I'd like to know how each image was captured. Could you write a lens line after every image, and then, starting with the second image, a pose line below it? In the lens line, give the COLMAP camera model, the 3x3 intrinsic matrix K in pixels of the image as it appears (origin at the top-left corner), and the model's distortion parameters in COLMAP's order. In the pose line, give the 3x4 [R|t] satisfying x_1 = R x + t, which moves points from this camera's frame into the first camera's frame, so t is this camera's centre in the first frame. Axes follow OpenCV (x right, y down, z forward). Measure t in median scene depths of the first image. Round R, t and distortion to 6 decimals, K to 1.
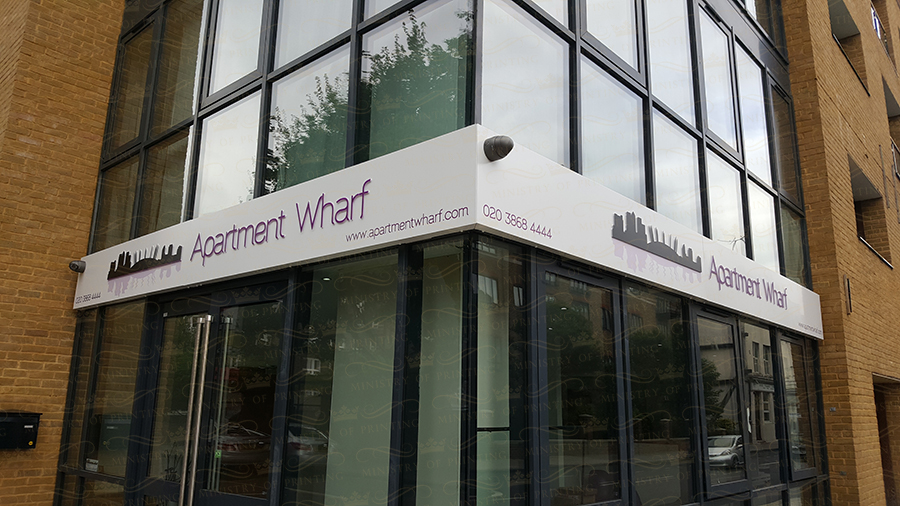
lens RADIAL K [[683.4, 0, 450.0], [0, 683.4, 253.0], [0, 0, 1]] dist [0.100924, -0.186337]
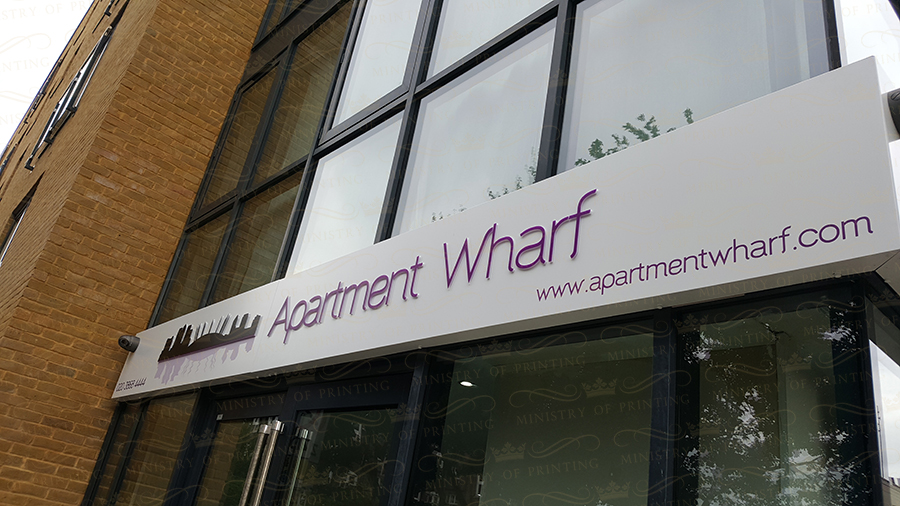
lens RADIAL K [[683.4, 0, 450.0], [0, 683.4, 253.0], [0, 0, 1]] dist [0.100924, -0.186337]
pose [[0.986403, 0.093494, -0.135161, -0.109196], [-0.121306, 0.969059, -0.214964, 0.054247], [0.110881, 0.228437, 0.967224, 0.329157]]
